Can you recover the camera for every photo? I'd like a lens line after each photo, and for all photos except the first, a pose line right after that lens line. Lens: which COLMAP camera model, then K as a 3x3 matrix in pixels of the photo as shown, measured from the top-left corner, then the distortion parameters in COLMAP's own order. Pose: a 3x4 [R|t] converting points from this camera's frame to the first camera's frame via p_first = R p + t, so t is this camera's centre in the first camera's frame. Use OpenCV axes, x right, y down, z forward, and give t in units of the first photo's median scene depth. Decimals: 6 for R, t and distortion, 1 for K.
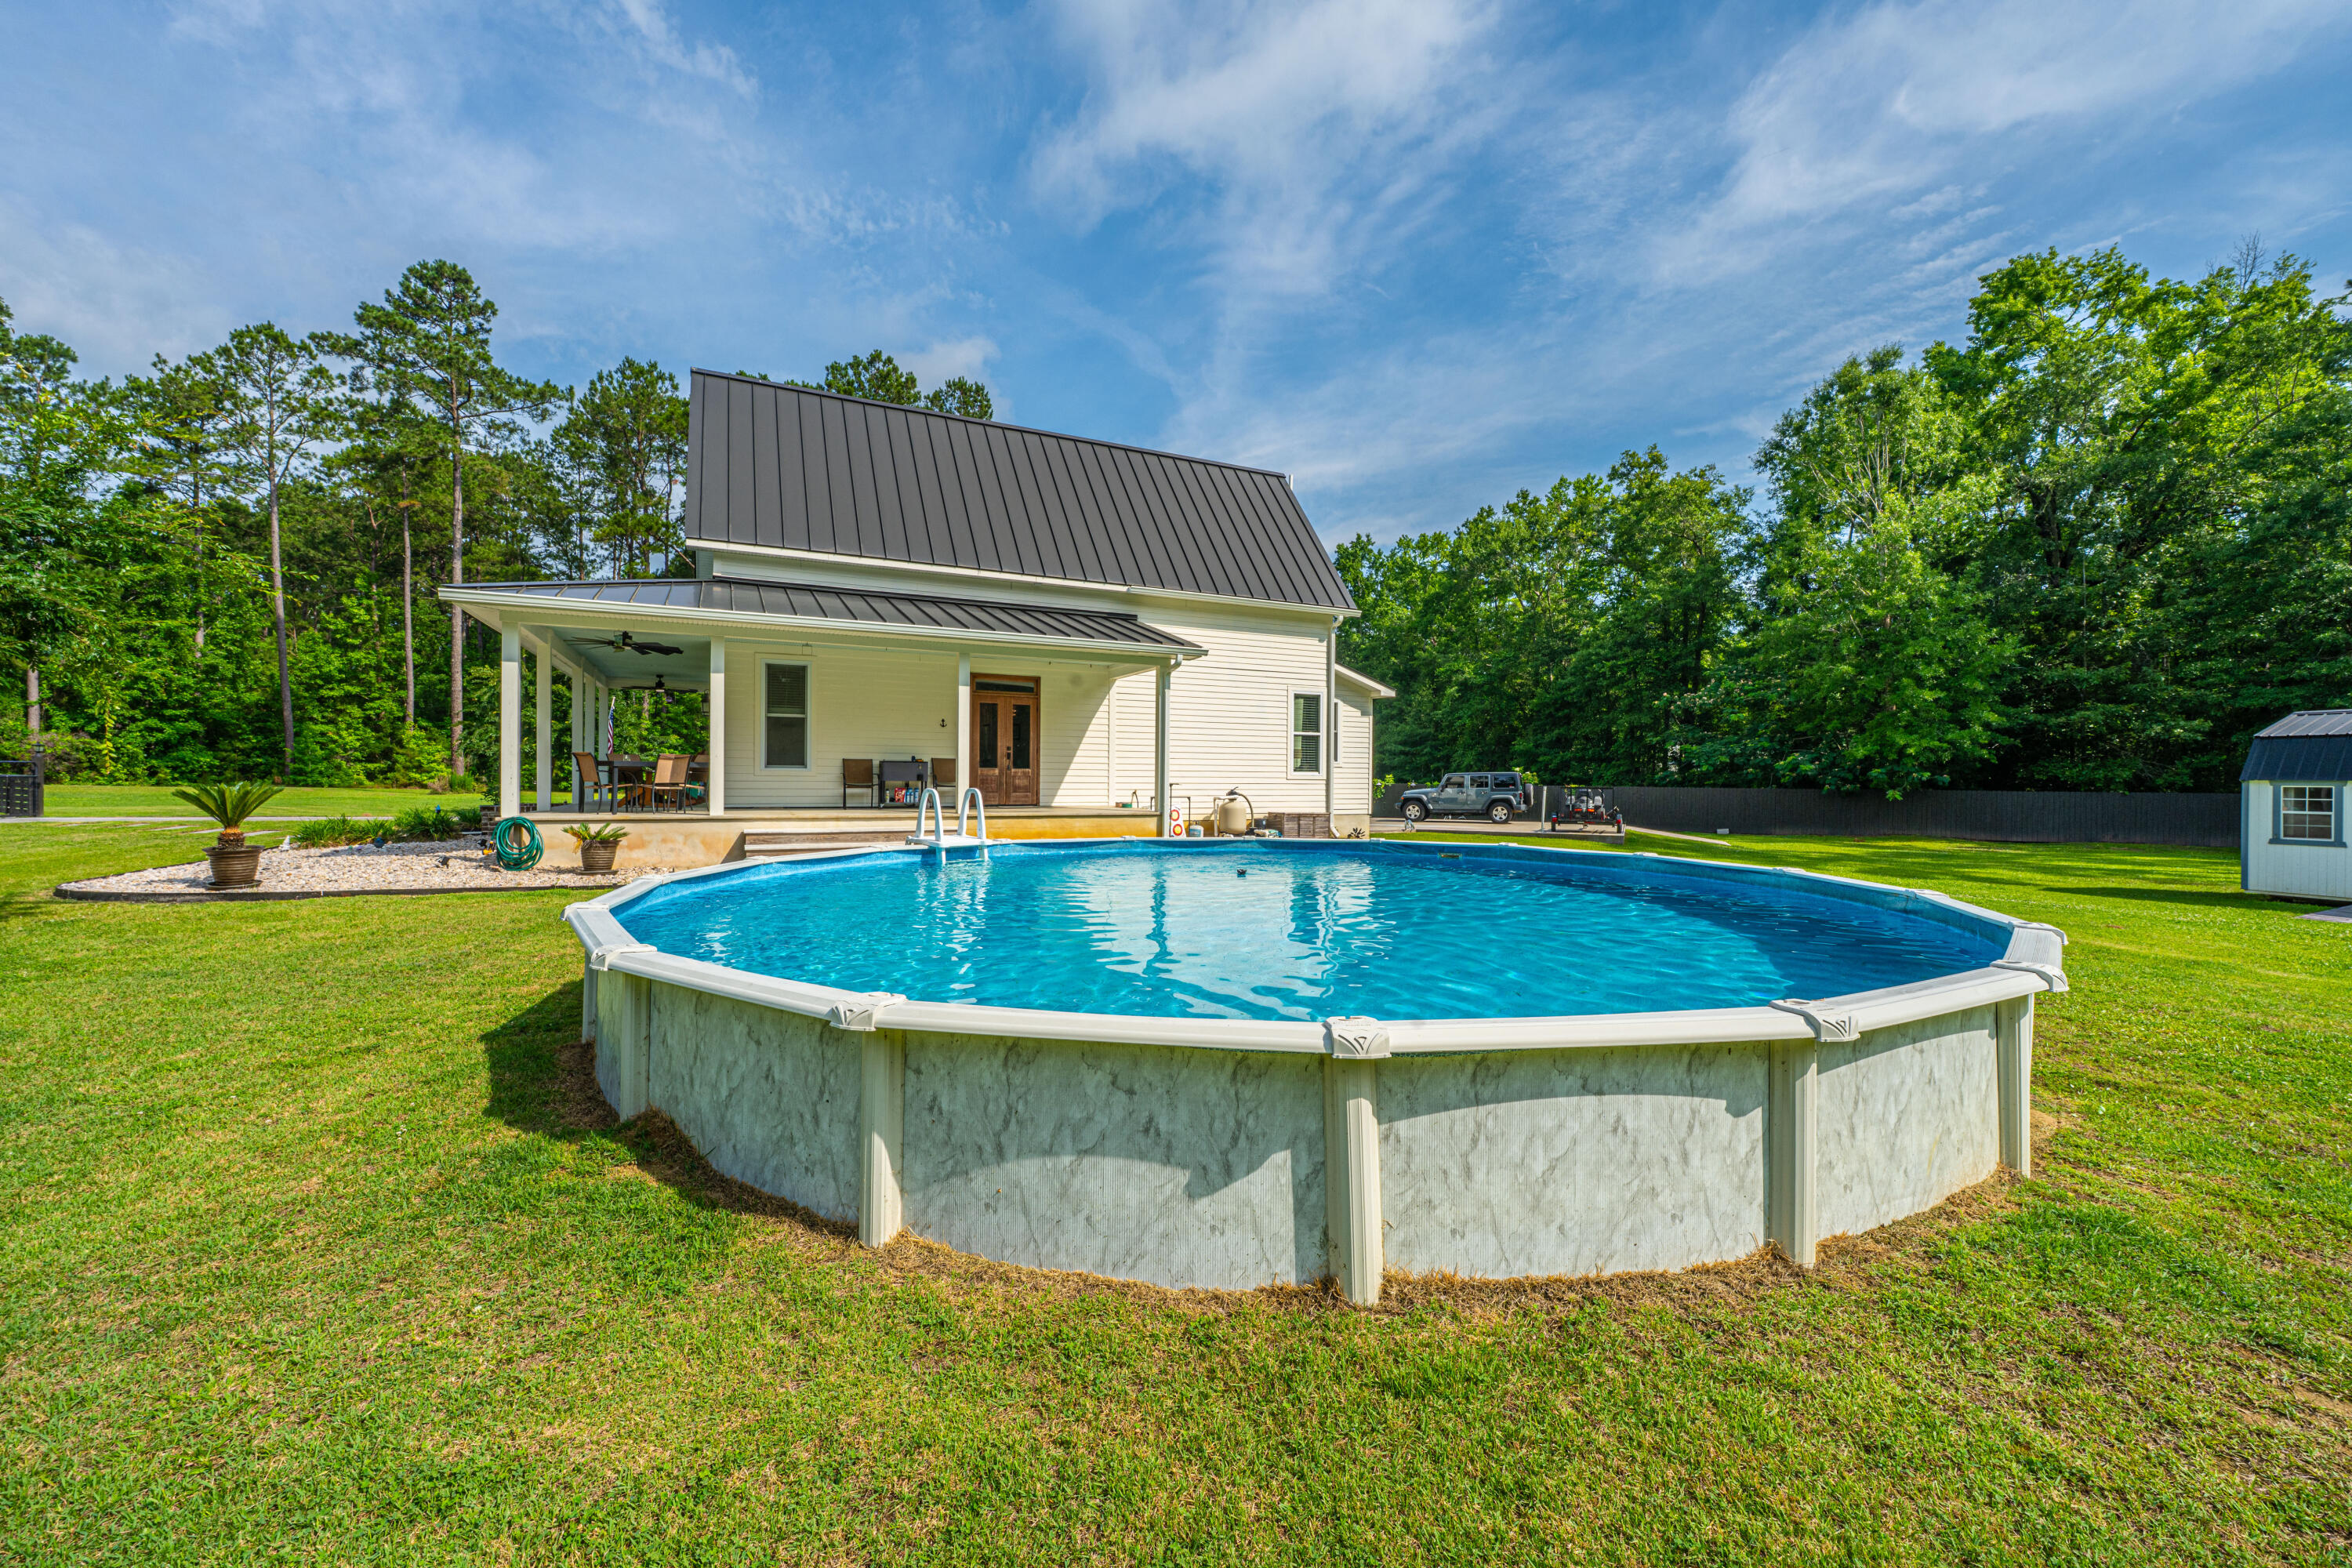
lens RADIAL K [[959.3, 0, 1187.4], [0, 959.3, 775.5], [0, 0, 1]] dist [0.001300, -0.000559]
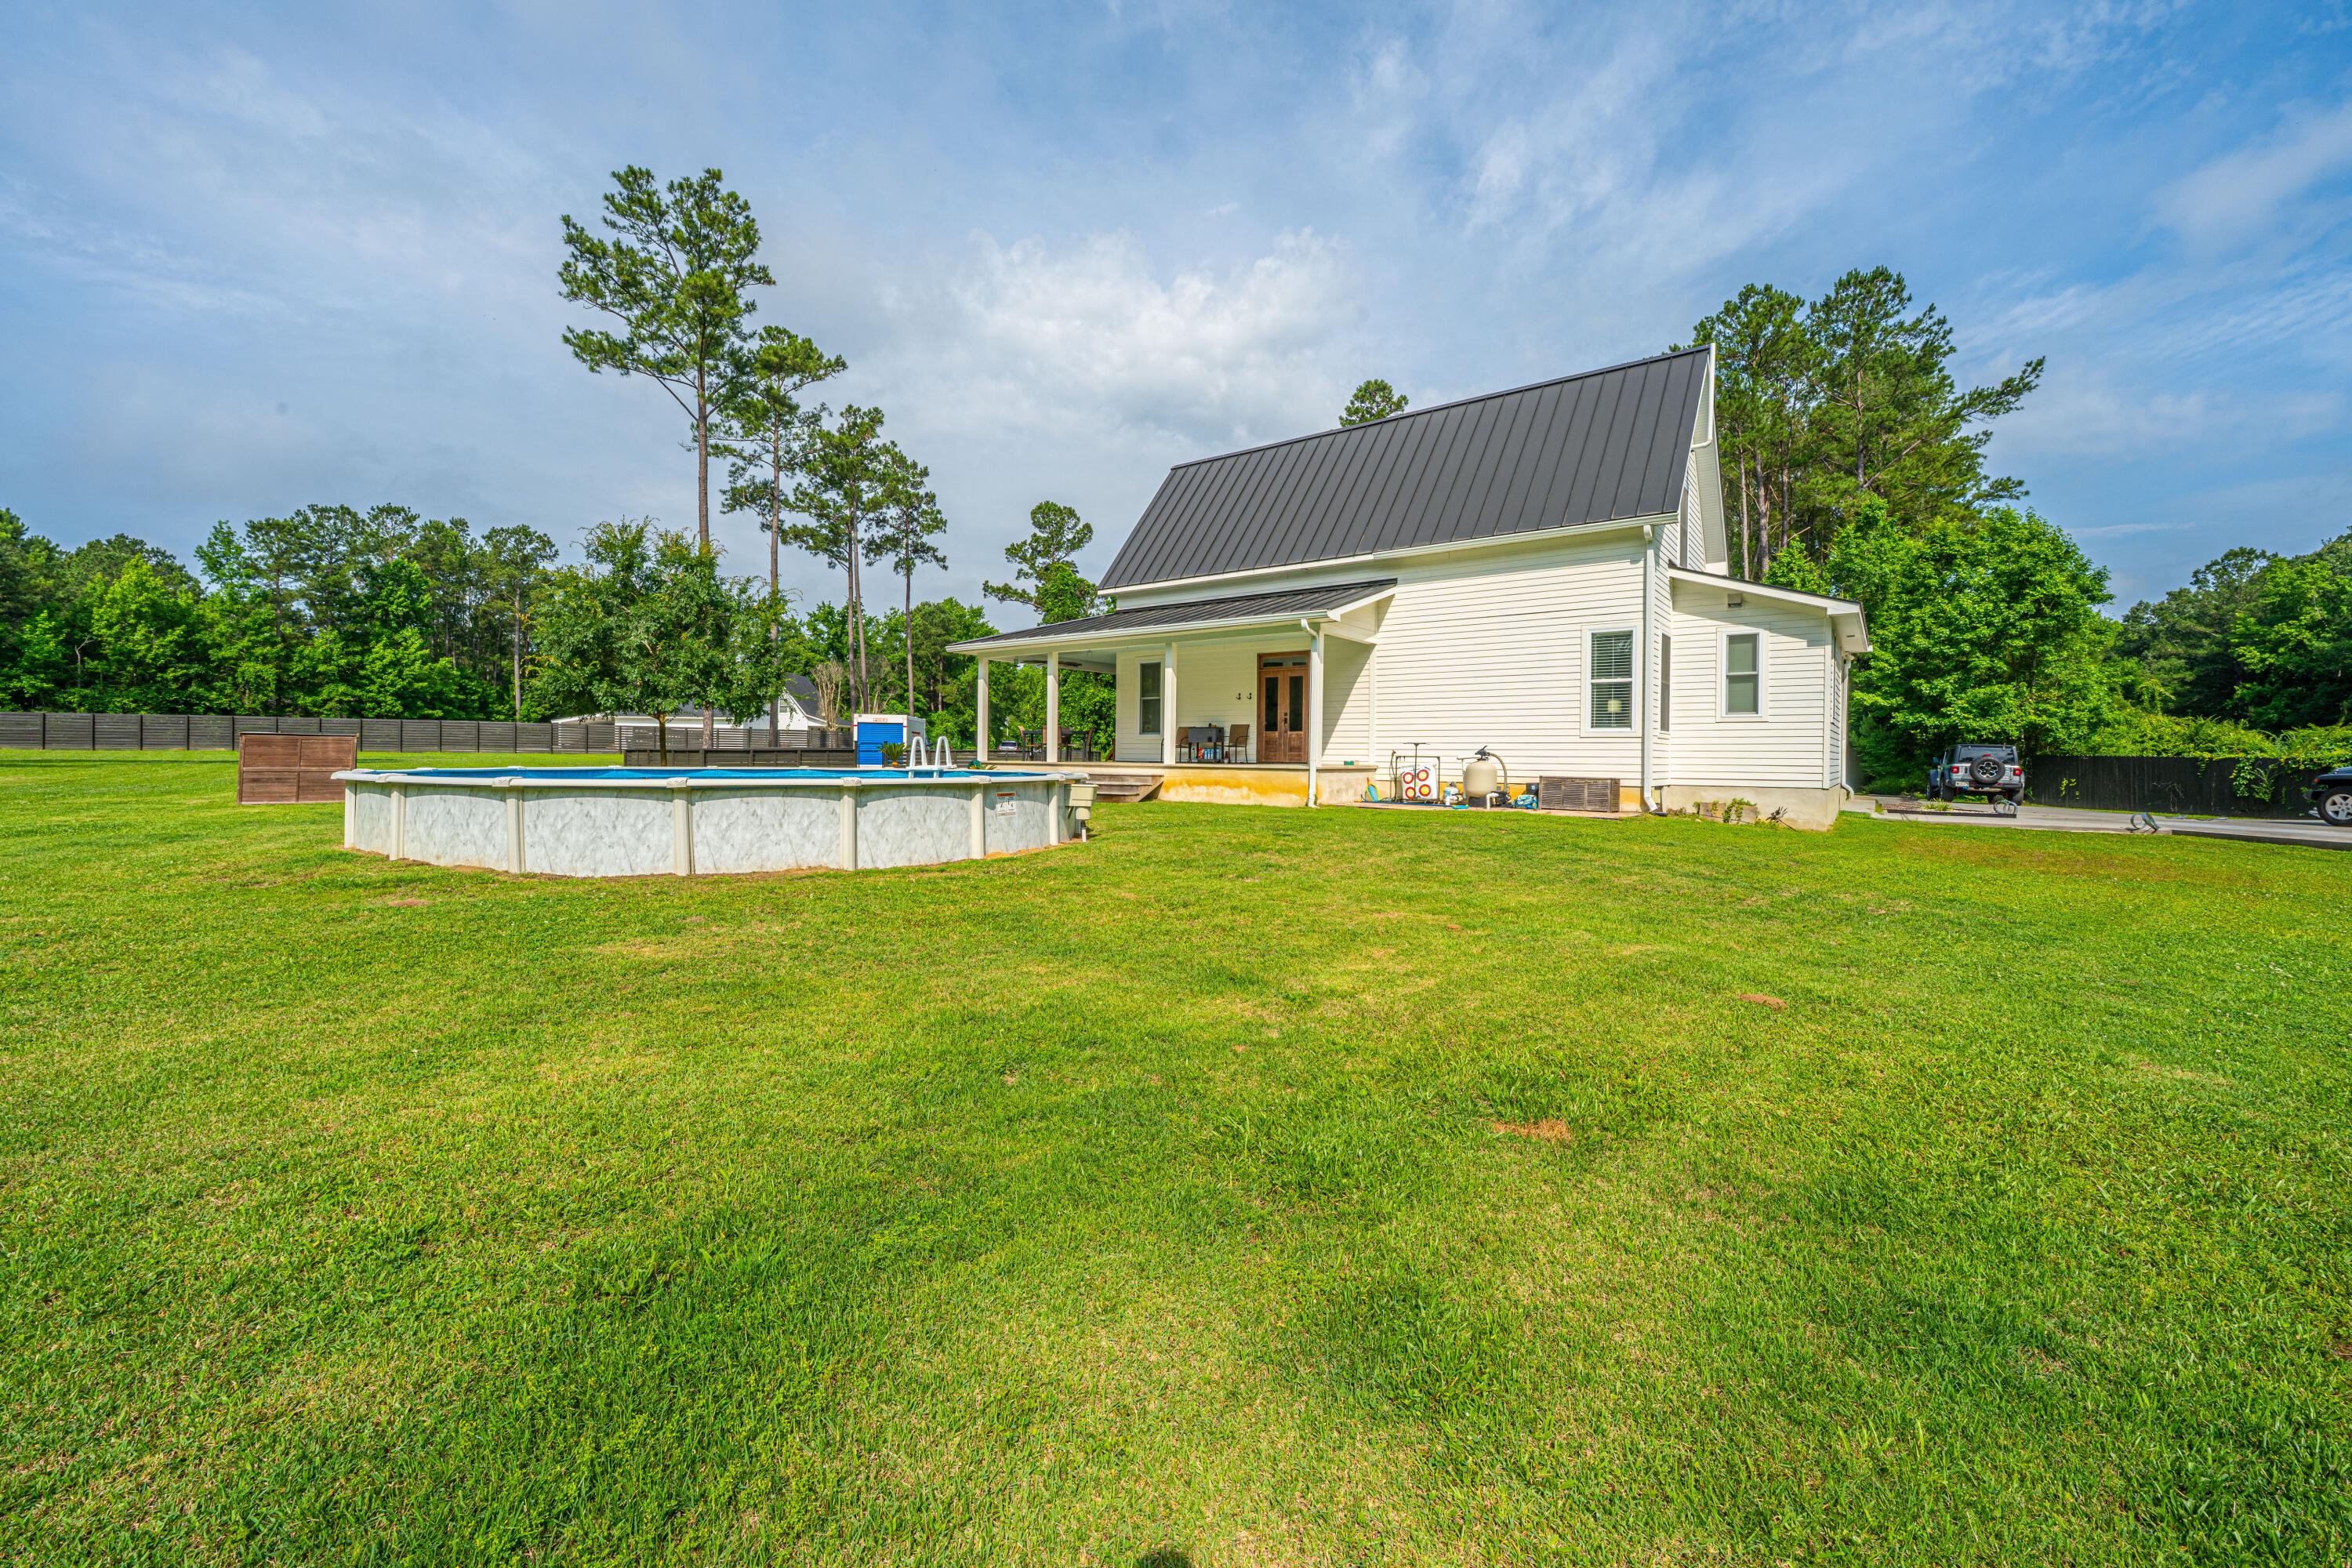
lens RADIAL K [[959.3, 0, 1168.8], [0, 959.3, 771.6], [0, 0, 1]] dist [0.001300, -0.000559]
pose [[0.433798, 0.009400, -0.900961, 0.300236], [-0.002361, 0.999954, 0.009296, 0.011482], [0.901007, -0.001906, 0.433800, 0.134729]]
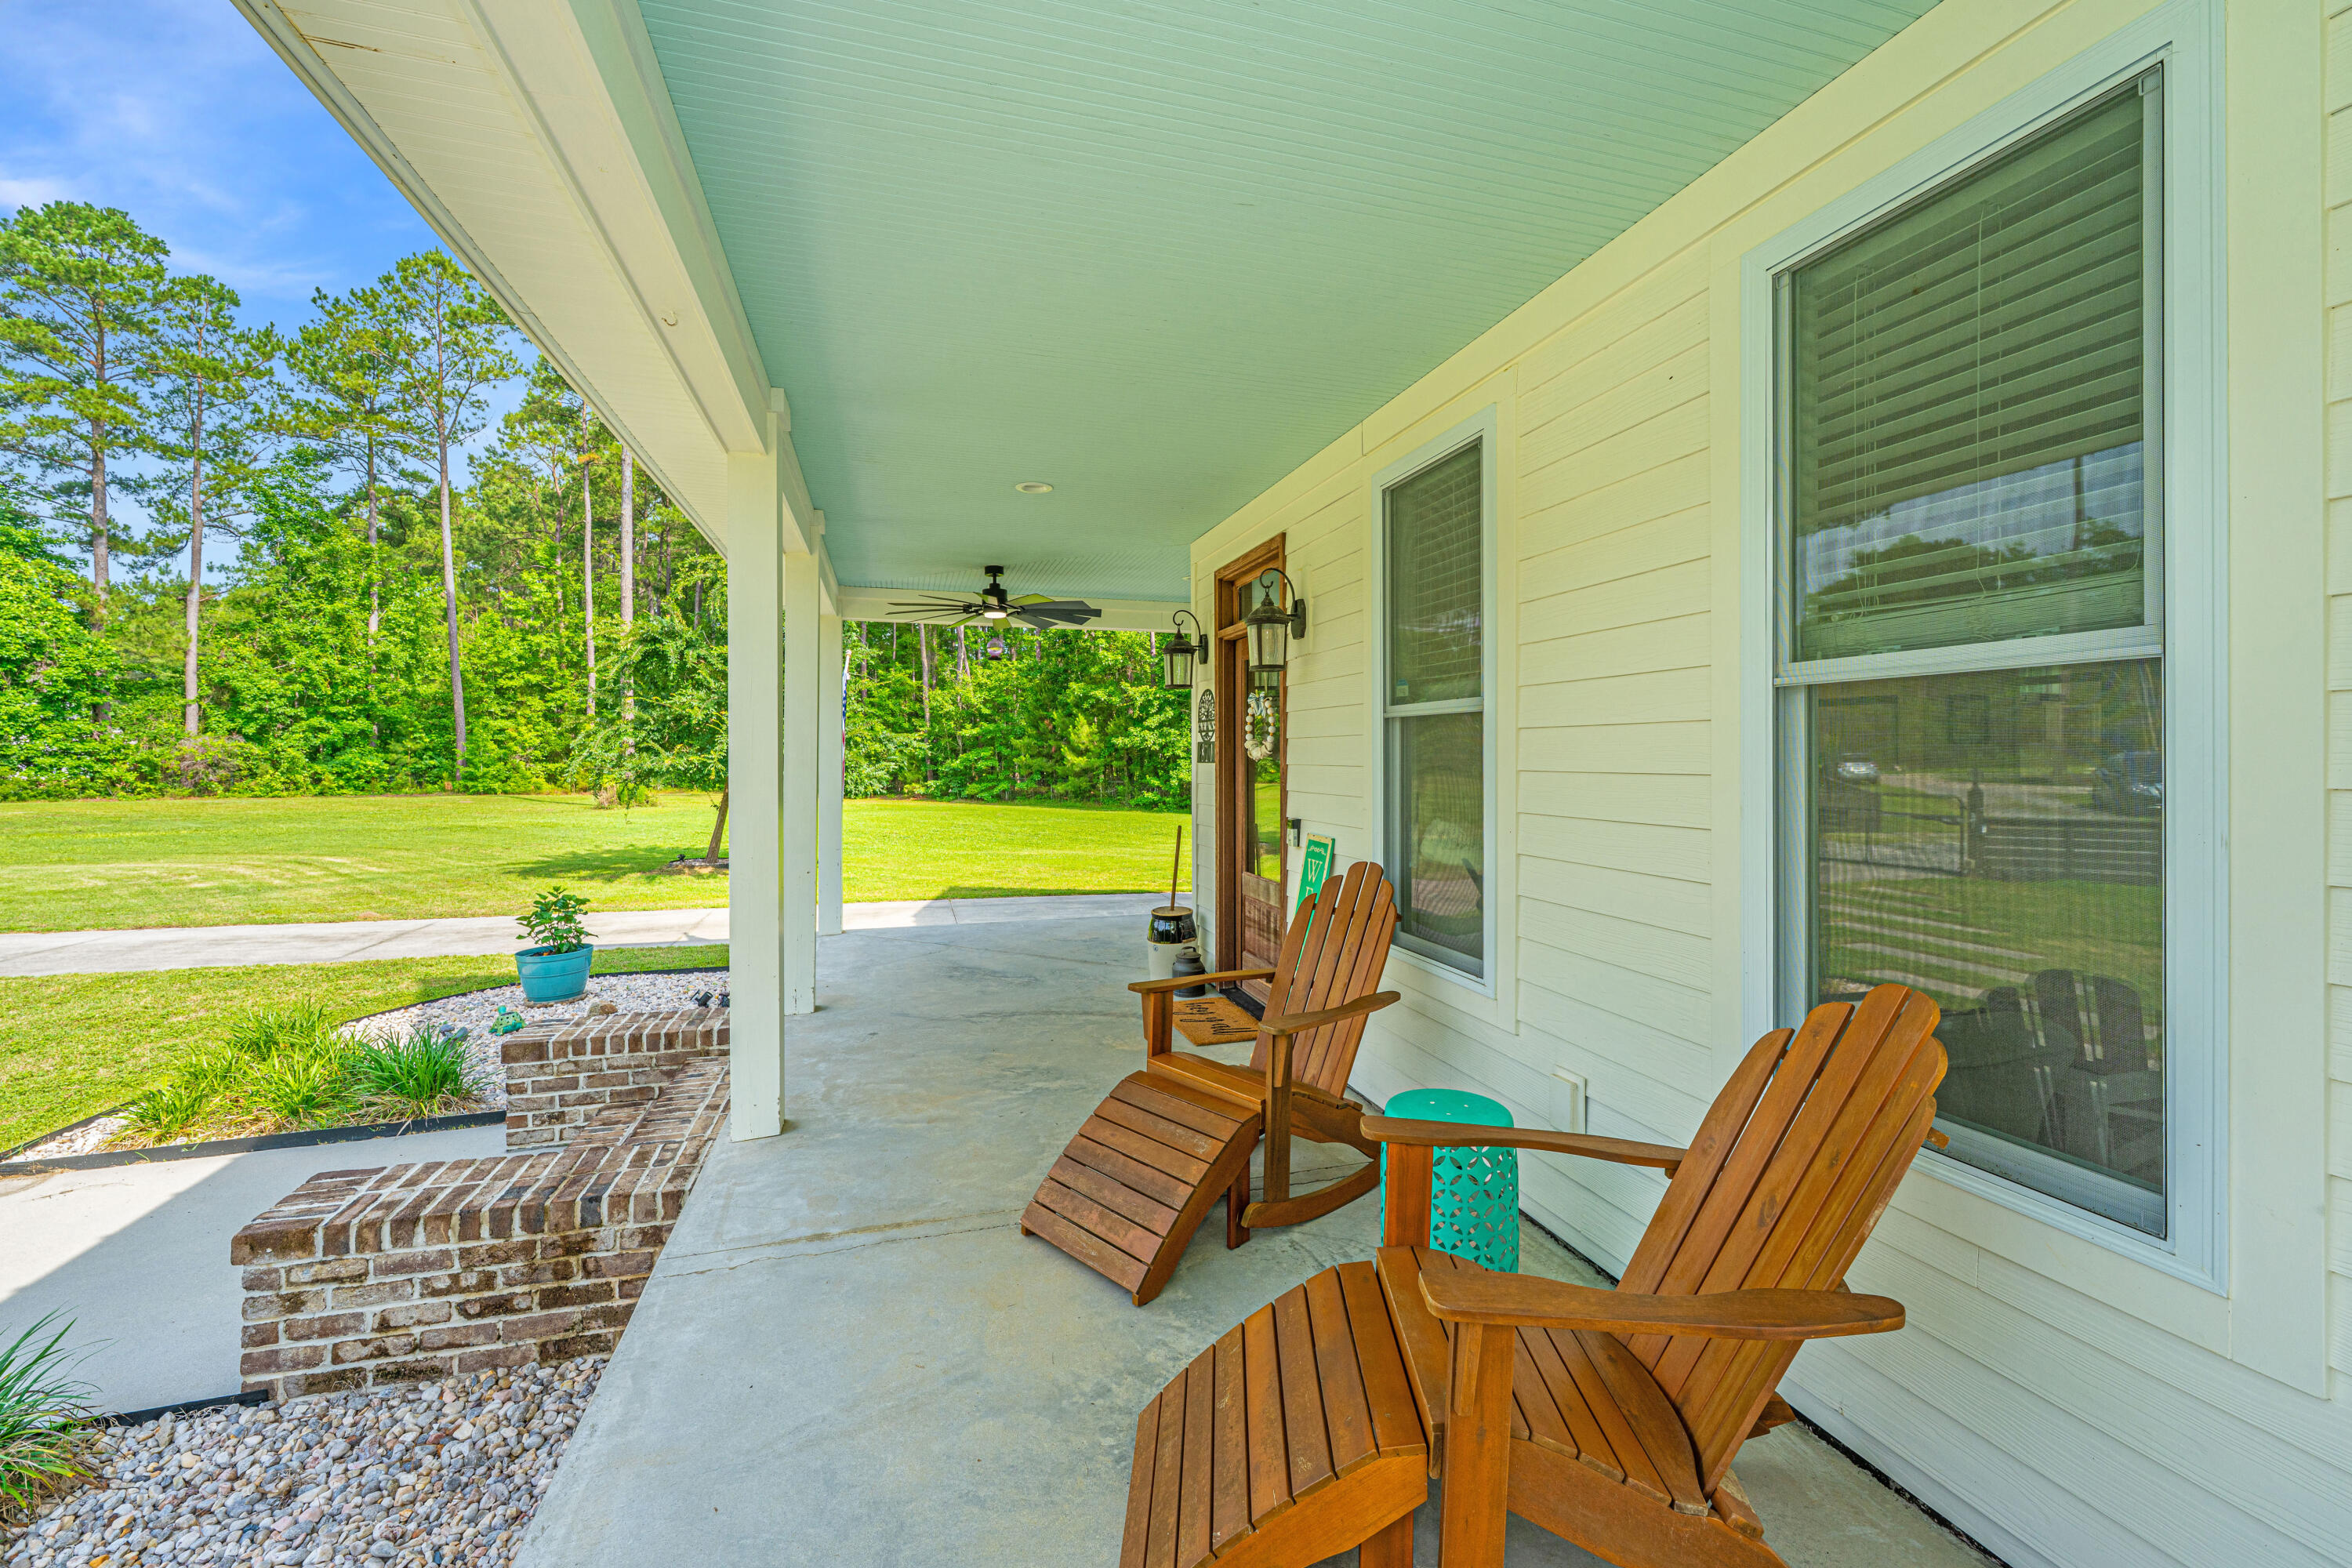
lens RADIAL K [[959.3, 0, 1158.6], [0, 959.3, 742.3], [0, 0, 1]] dist [0.001300, -0.000559]
pose [[0.983687, -0.012363, -0.179461, -0.184548], [0.010641, 0.999888, -0.010554, -0.019253], [0.179571, 0.008472, 0.983708, 0.288568]]
